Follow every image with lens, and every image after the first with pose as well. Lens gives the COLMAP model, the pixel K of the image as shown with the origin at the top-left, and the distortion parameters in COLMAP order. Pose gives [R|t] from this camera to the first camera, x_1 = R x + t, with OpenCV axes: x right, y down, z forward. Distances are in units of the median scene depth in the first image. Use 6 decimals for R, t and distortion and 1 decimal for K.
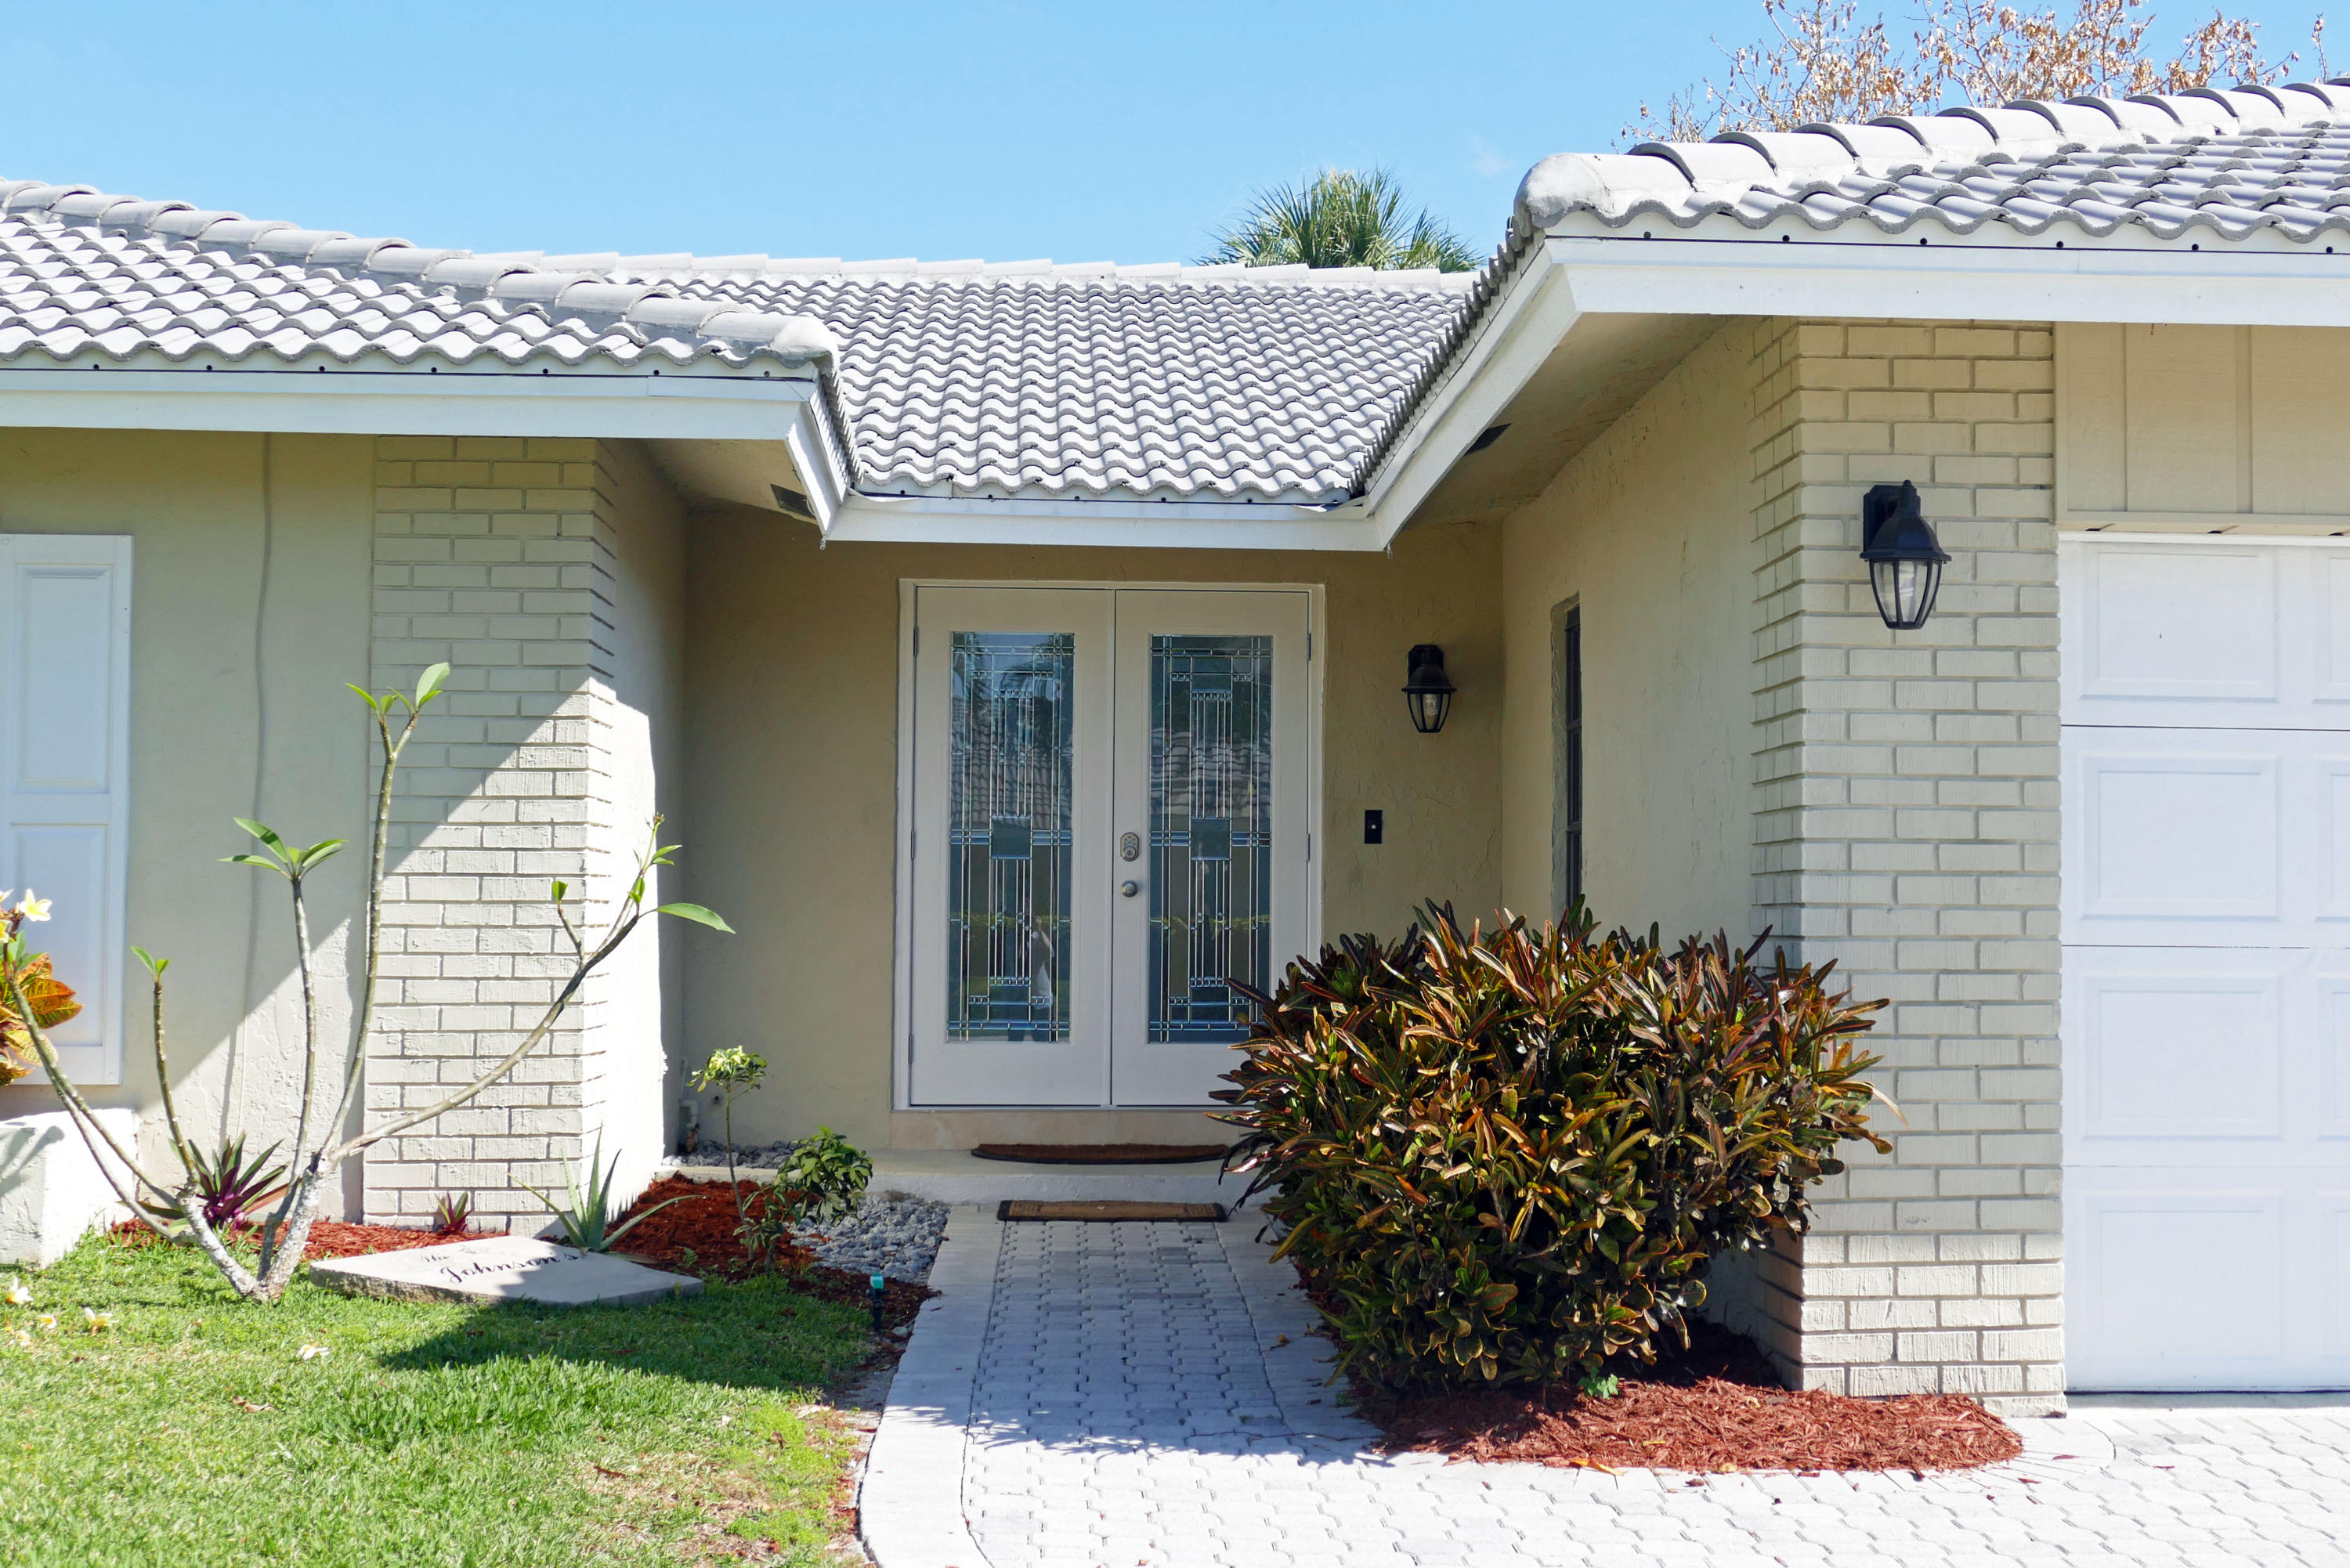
lens RADIAL K [[2971.9, 0, 1167.2], [0, 2971.9, 727.8], [0, 0, 1]] dist [-0.010200, -0.020683]
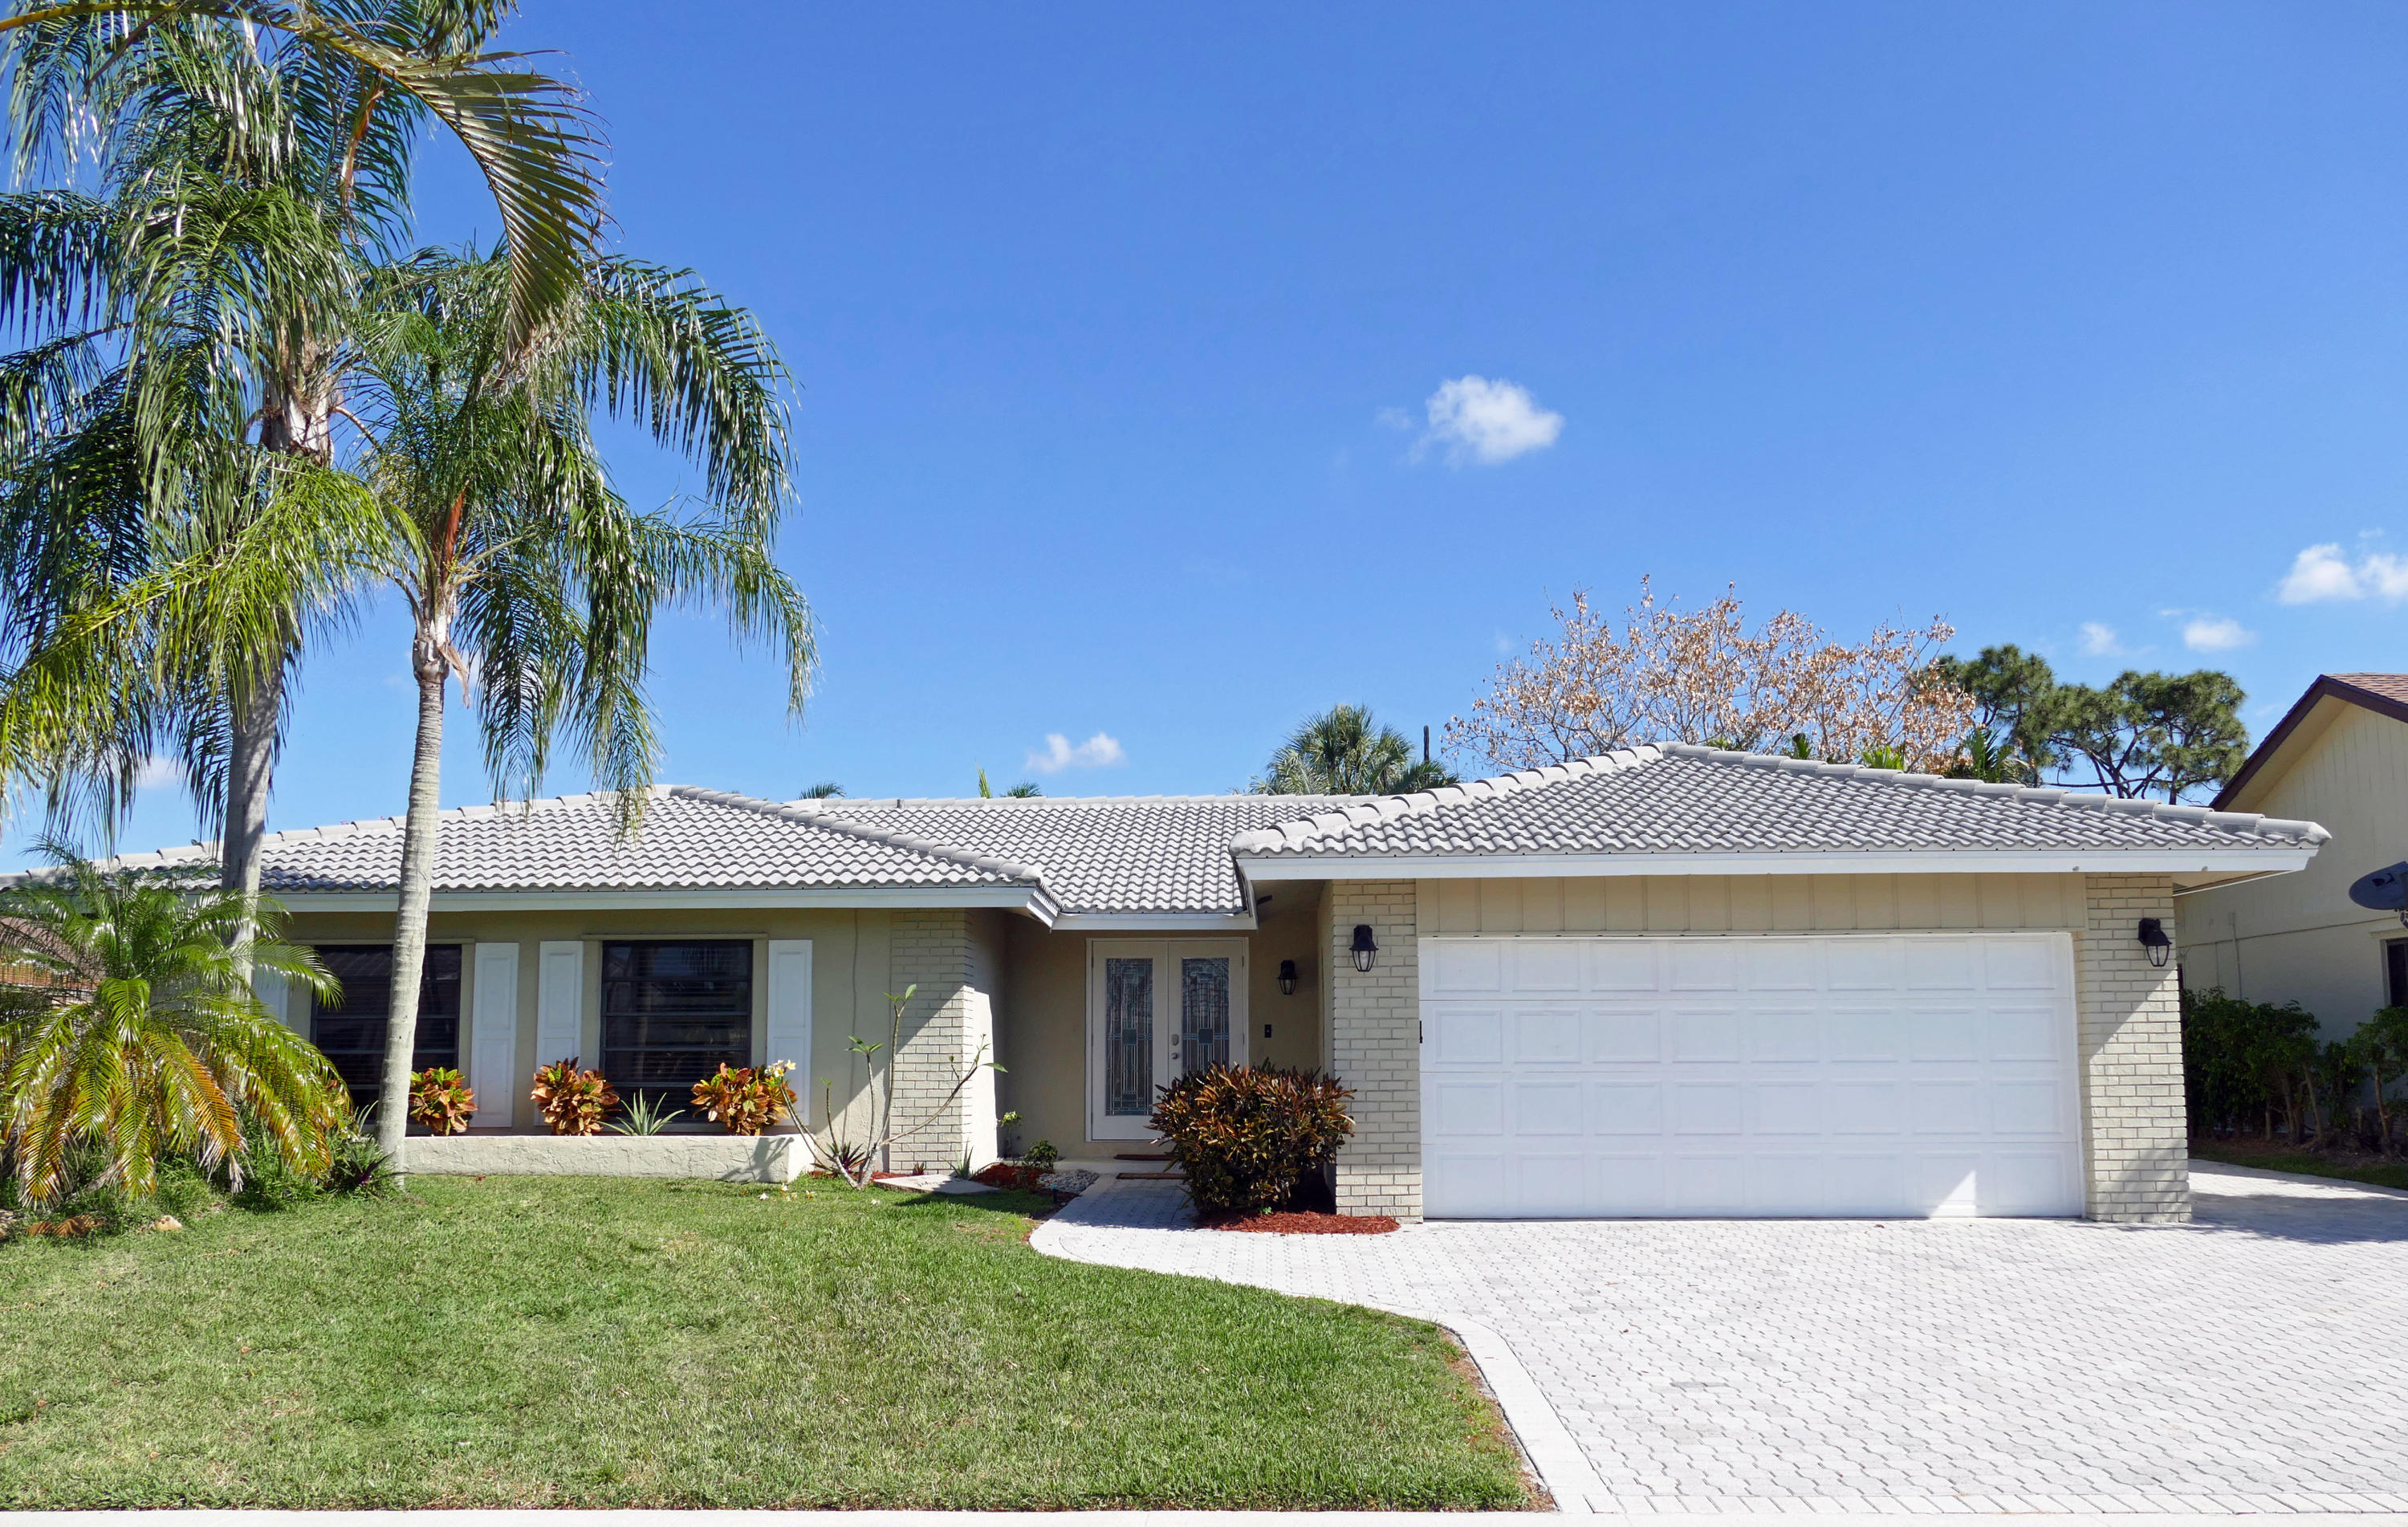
lens RADIAL K [[2156.9, 0, 1204.0], [0, 2156.9, 763.5], [0, 0, 1]] dist [-0.028175, 0.010454]
pose [[0.993399, -0.024845, -0.111983, 0.308059], [0.015820, 0.996607, -0.080776, -0.064515], [0.113610, 0.078472, 0.990422, -1.186591]]
